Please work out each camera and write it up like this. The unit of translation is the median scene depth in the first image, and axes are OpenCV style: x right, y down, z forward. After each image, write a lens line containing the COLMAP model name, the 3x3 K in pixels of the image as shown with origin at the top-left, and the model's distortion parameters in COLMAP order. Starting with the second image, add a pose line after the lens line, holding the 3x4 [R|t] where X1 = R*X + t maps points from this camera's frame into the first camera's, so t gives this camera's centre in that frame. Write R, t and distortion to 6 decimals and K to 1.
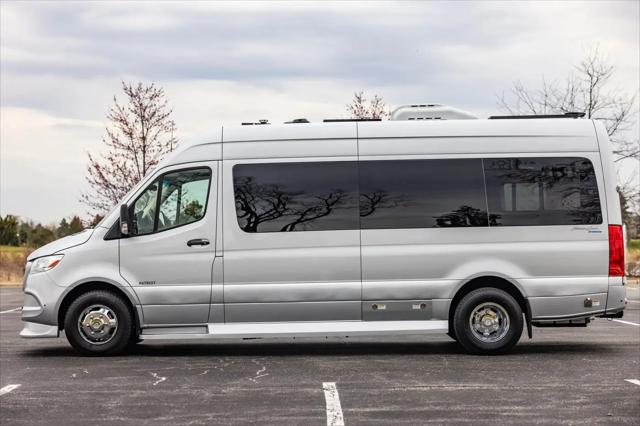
lens RADIAL K [[1147.0, 0, 320.0], [0, 1147.0, 213.0], [0, 0, 1]] dist [0.020290, 0.015049]
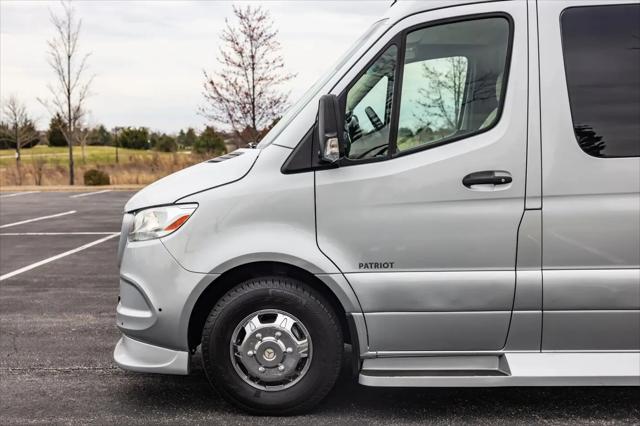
lens RADIAL K [[817.9, 0, 320.0], [0, 817.9, 213.0], [0, 0, 1]] dist [0.032135, 0.007580]
pose [[0.998601, 0.002338, -0.052823, -0.155337], [0.003315, 0.994288, 0.106674, 0.004209], [0.052771, -0.106700, 0.992890, 0.668885]]
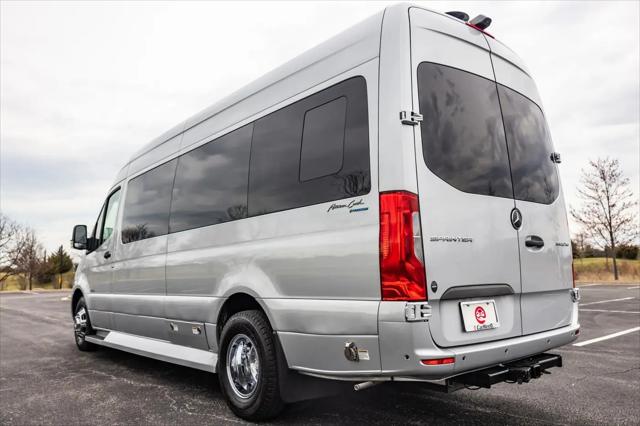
lens RADIAL K [[503.8, 0, 320.0], [0, 503.8, 213.0], [0, 0, 1]] dist [0.006268, 0.011522]
pose [[0.645185, -0.091669, -0.758507, 0.395484], [0.039042, 0.995435, -0.087094, 0.036228], [0.763028, 0.026578, 0.645819, 0.842685]]
